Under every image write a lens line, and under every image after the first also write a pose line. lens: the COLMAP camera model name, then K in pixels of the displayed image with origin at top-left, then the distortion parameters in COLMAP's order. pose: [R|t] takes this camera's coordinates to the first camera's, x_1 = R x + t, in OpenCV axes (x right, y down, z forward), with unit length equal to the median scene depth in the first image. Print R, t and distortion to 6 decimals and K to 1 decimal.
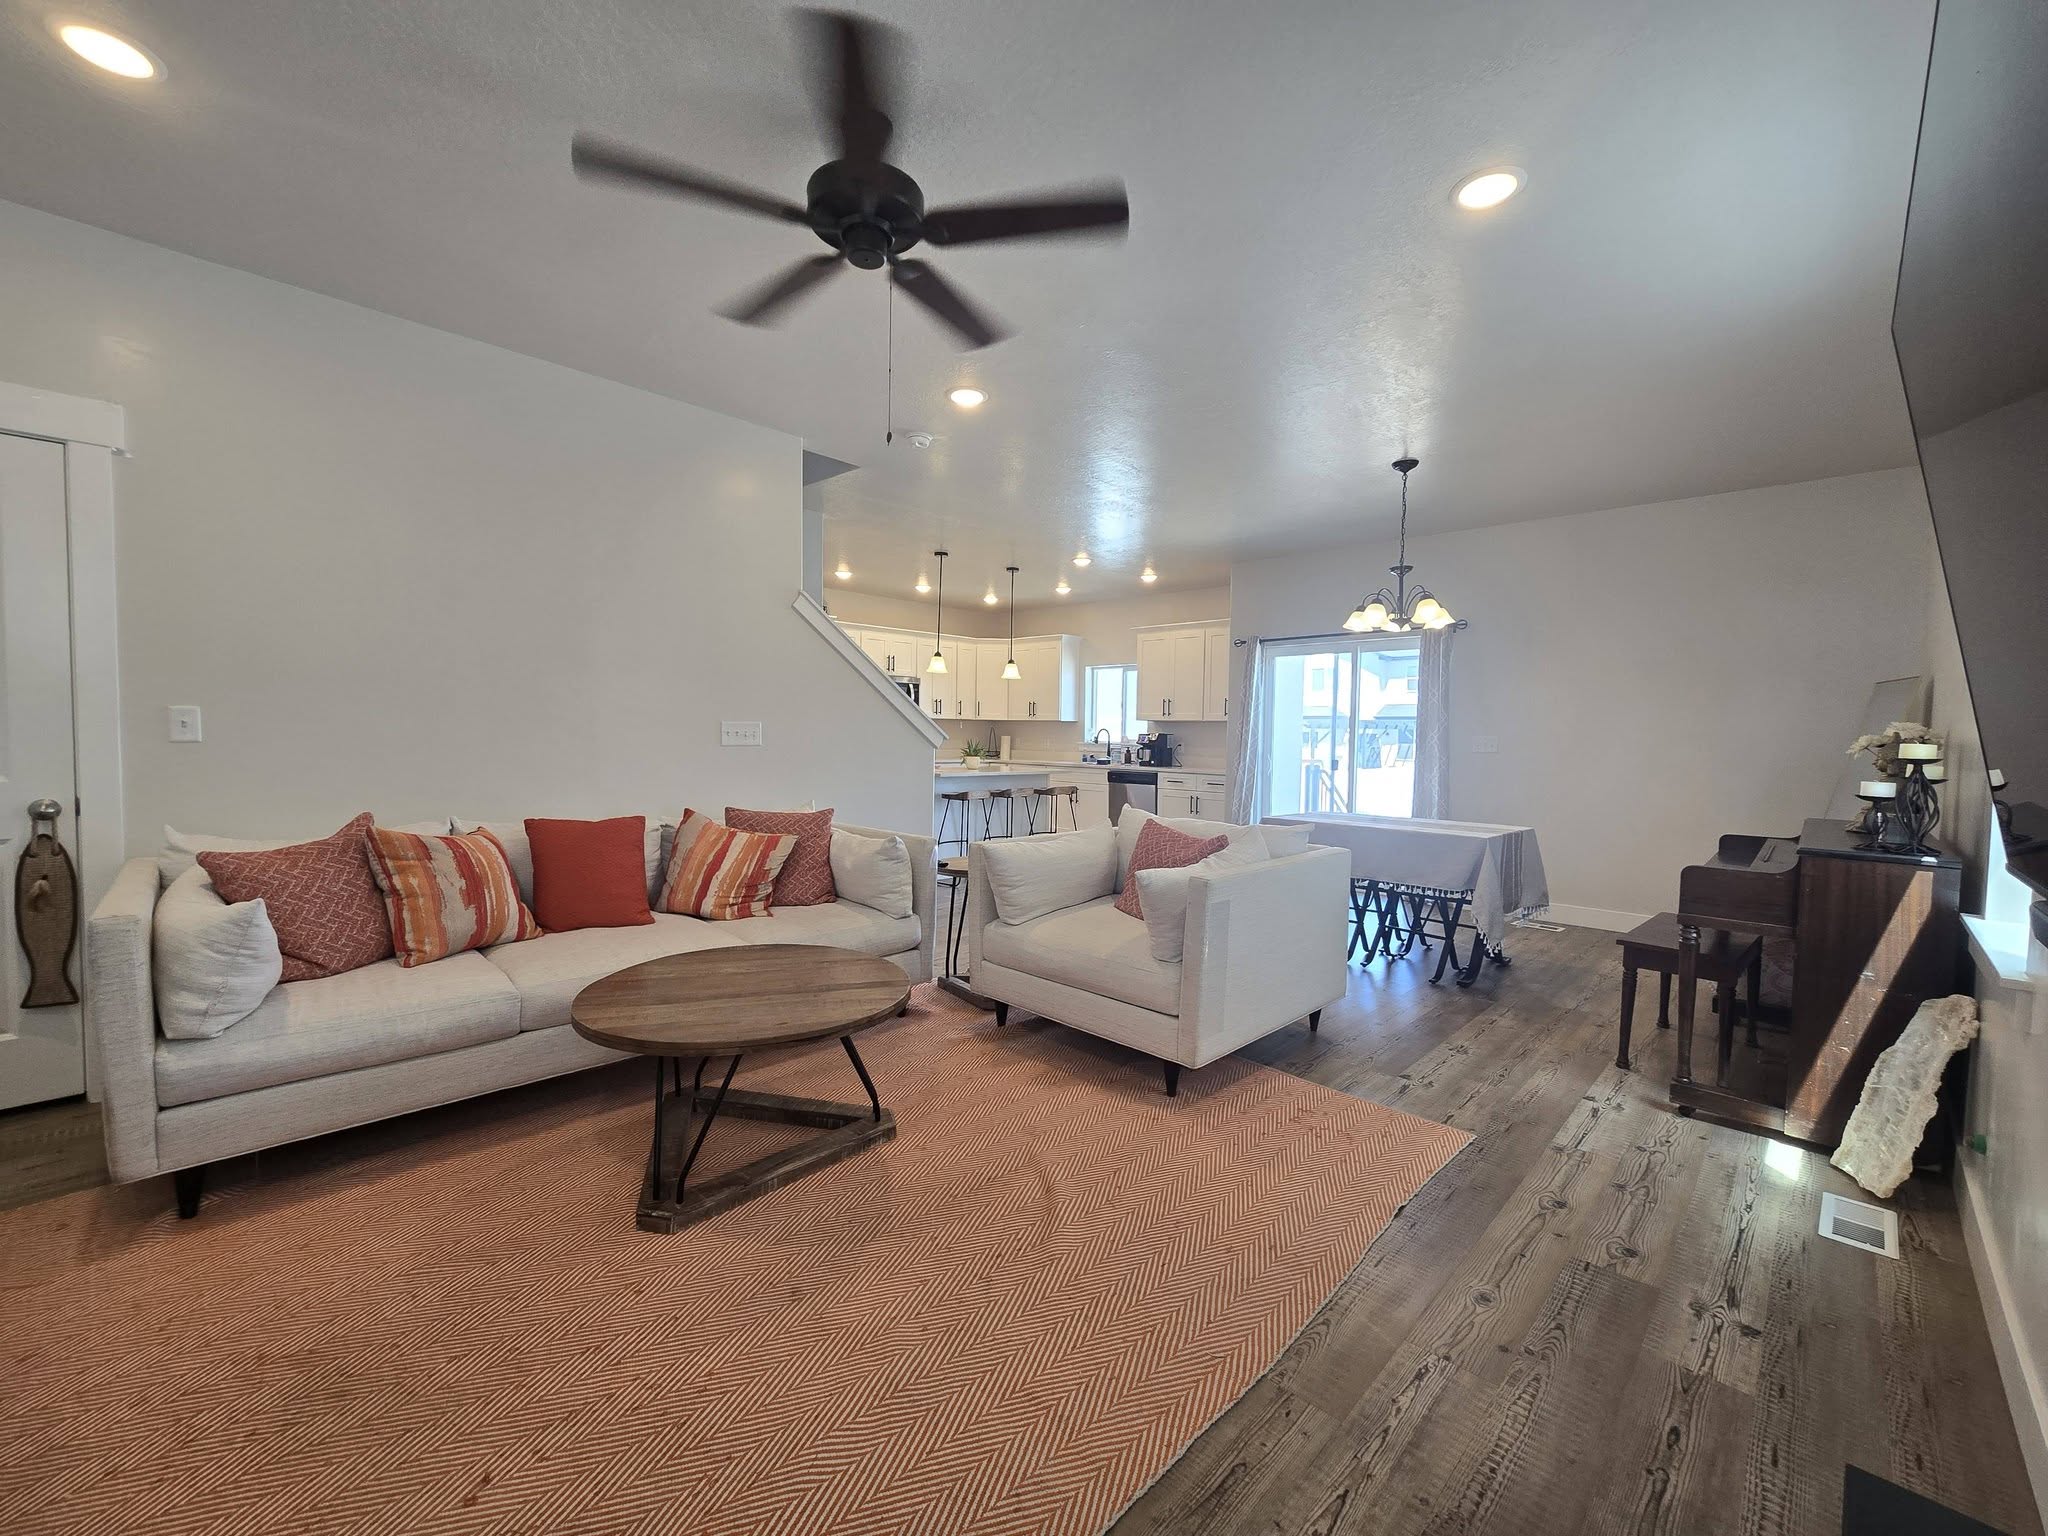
lens RADIAL K [[843.4, 0, 1024.7], [0, 843.4, 770.0], [0, 0, 1]] dist [-0.006236, 0.000711]
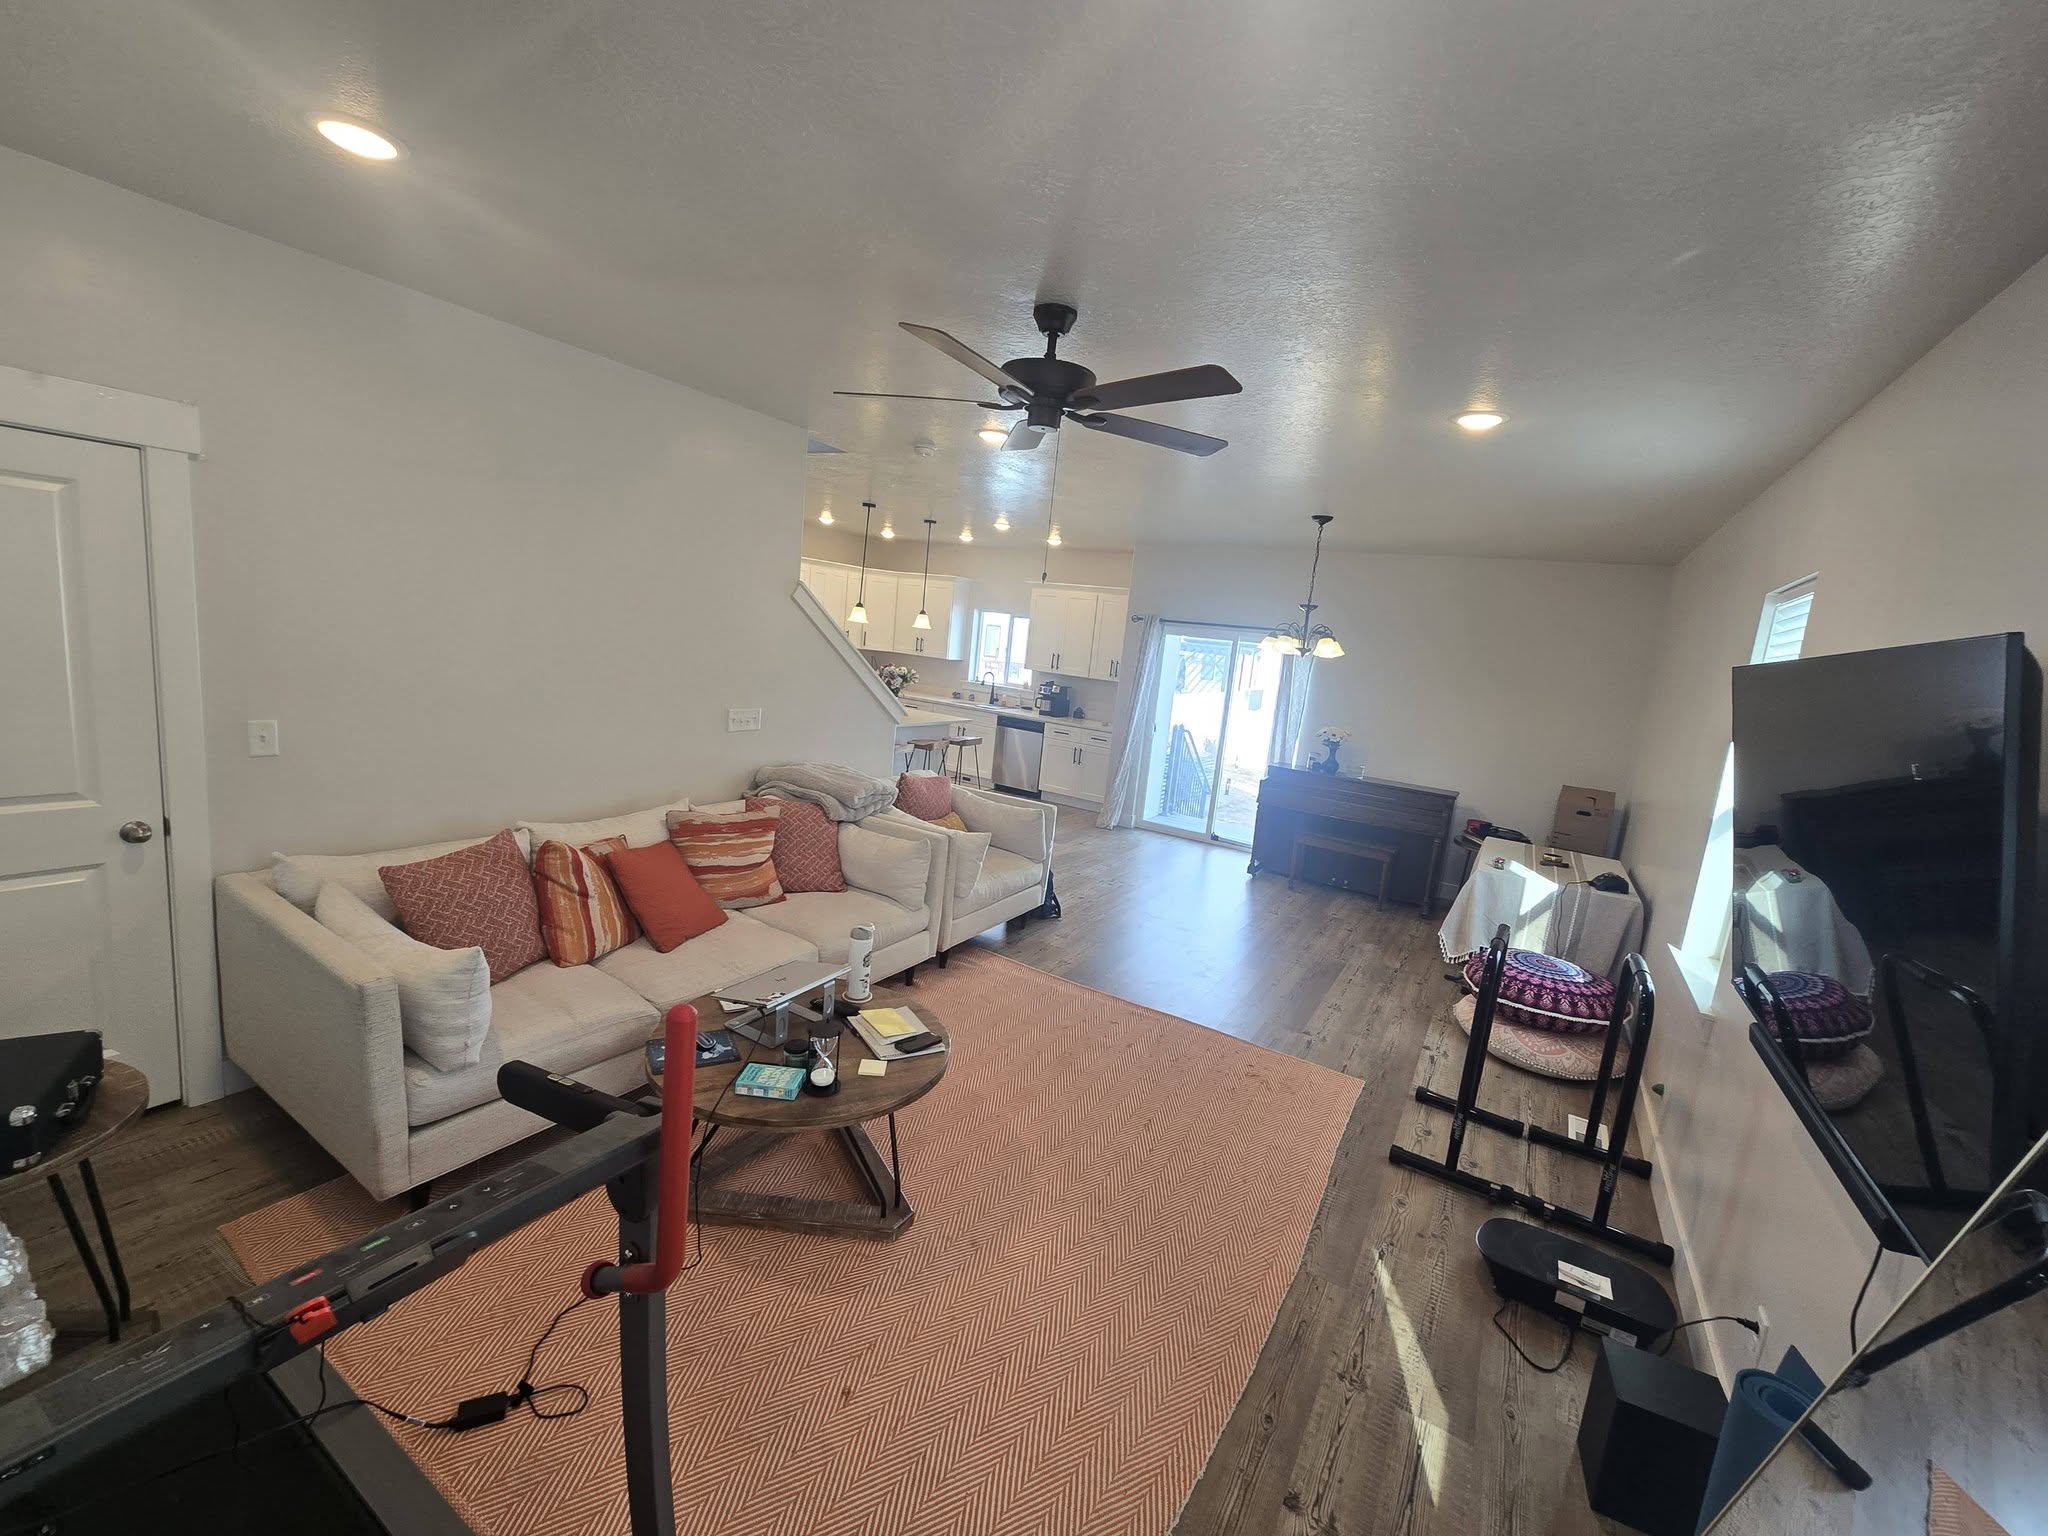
lens RADIAL K [[843.4, 0, 1027.7], [0, 843.4, 770.3], [0, 0, 1]] dist [-0.006236, 0.000711]
pose [[0.969787, 0.046214, 0.239534, -0.363407], [-0.077972, 0.989107, 0.124852, -0.209117], [-0.231155, -0.139756, 0.962827, -0.161603]]
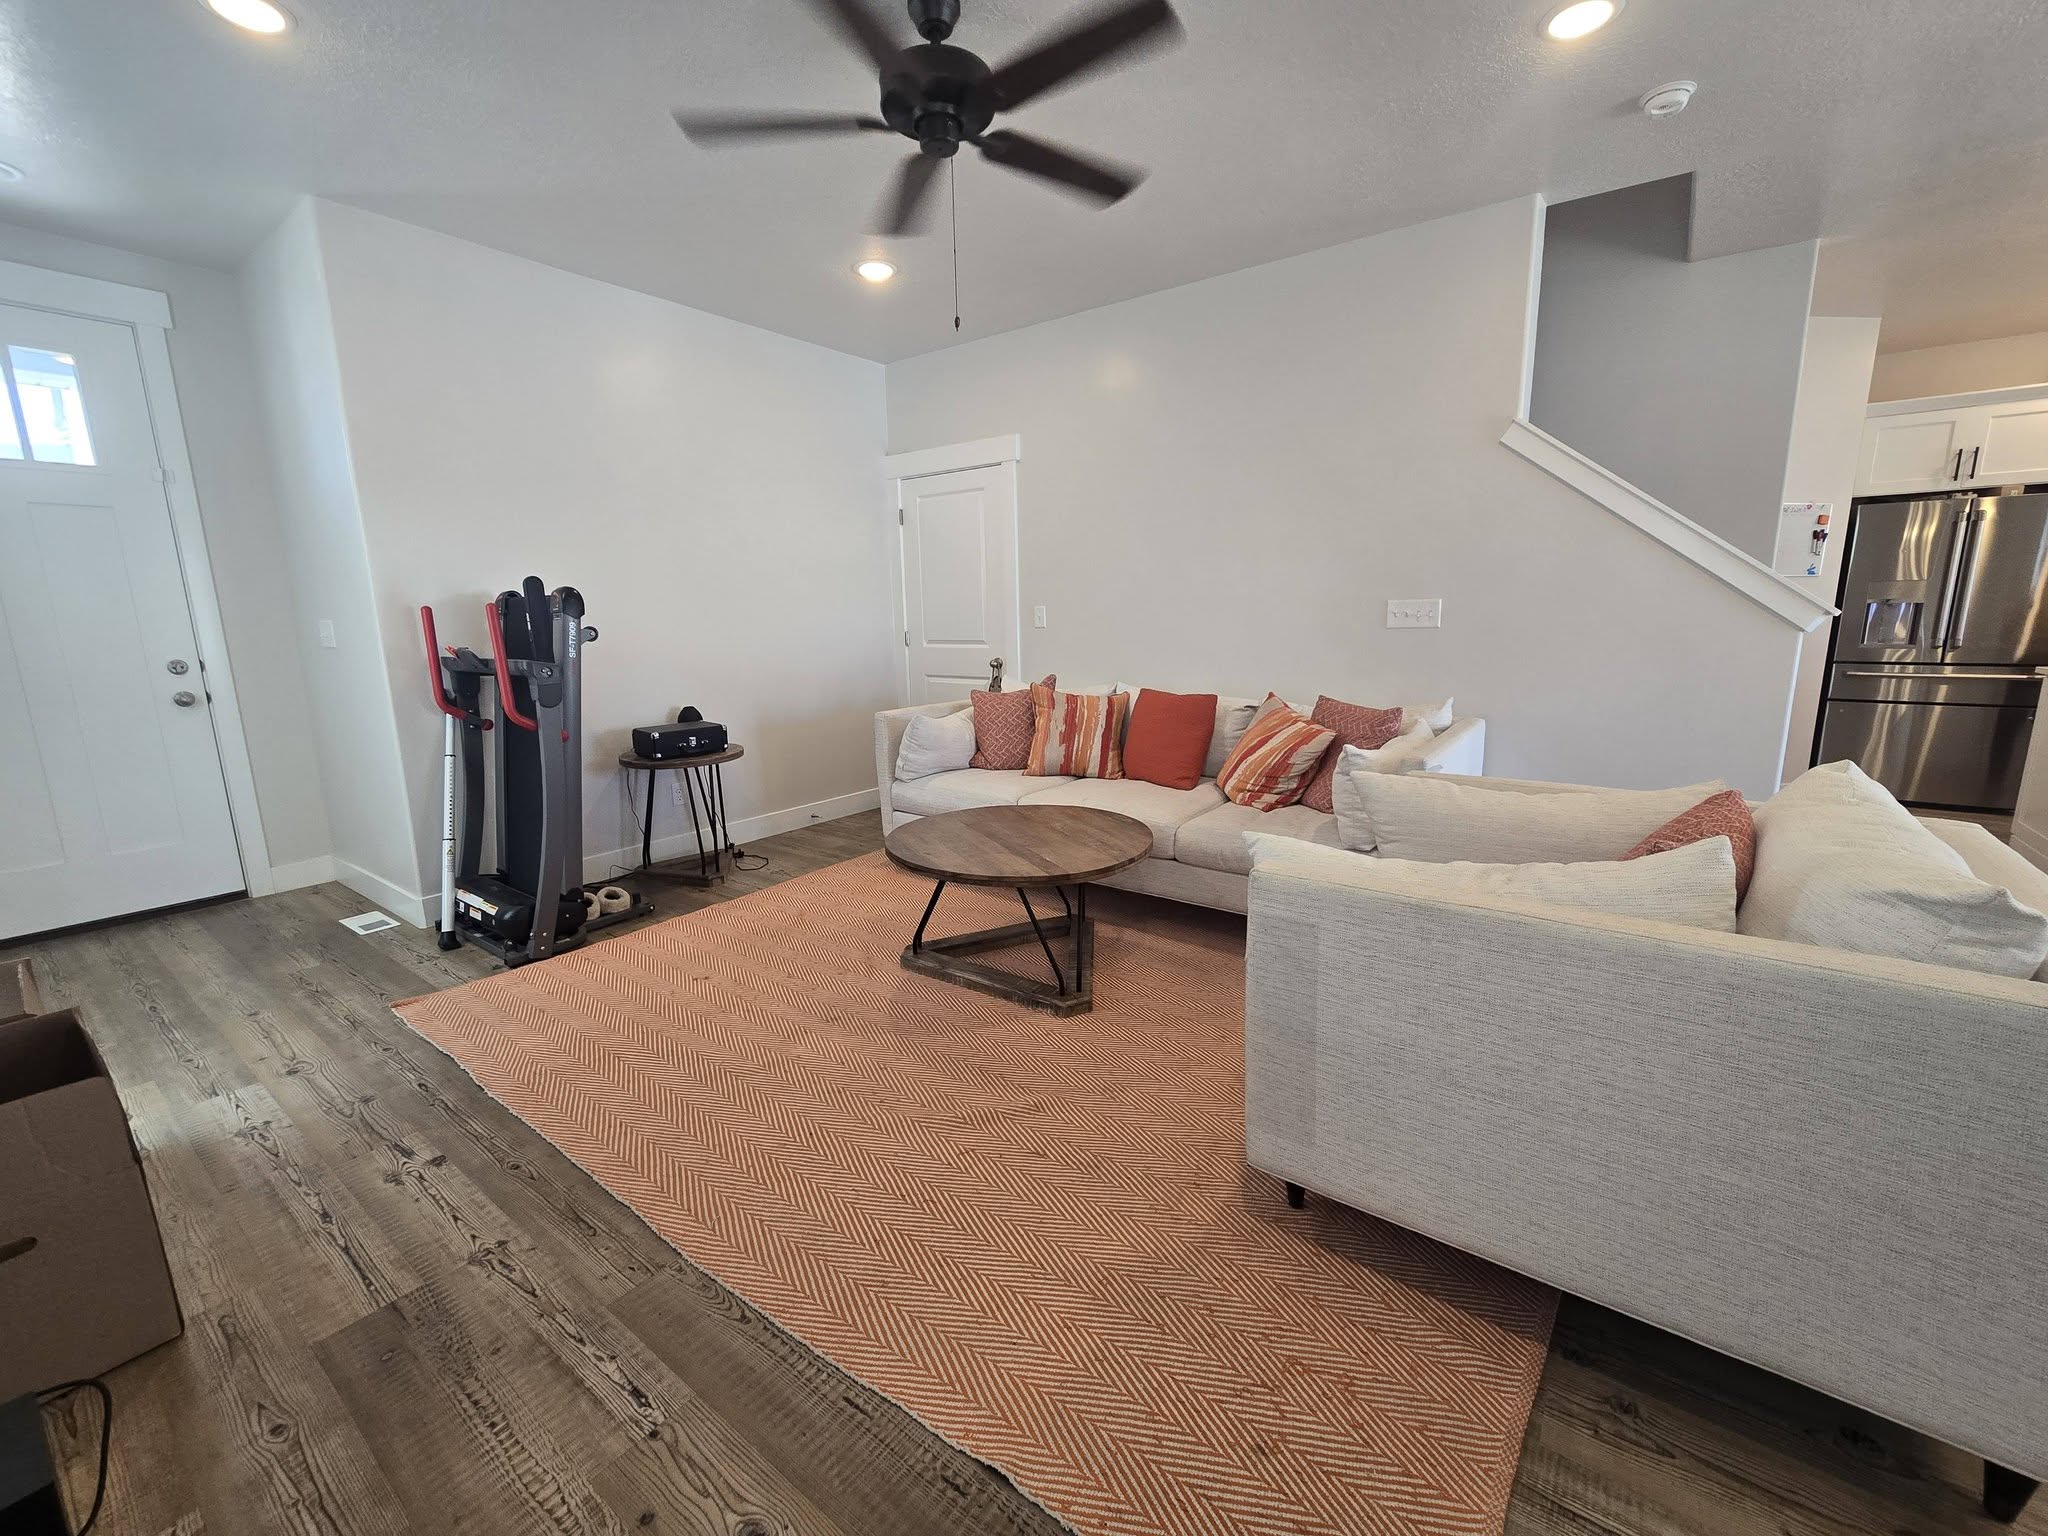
lens RADIAL K [[843.4, 0, 1021.6], [0, 843.4, 770.6], [0, 0, 1]] dist [-0.006236, 0.000711]
pose [[0.124689, 0.164957, -0.978387, 0.722715], [-0.022032, 0.986300, 0.163483, -0.025371], [0.991951, 0.001171, 0.126615, 0.742728]]
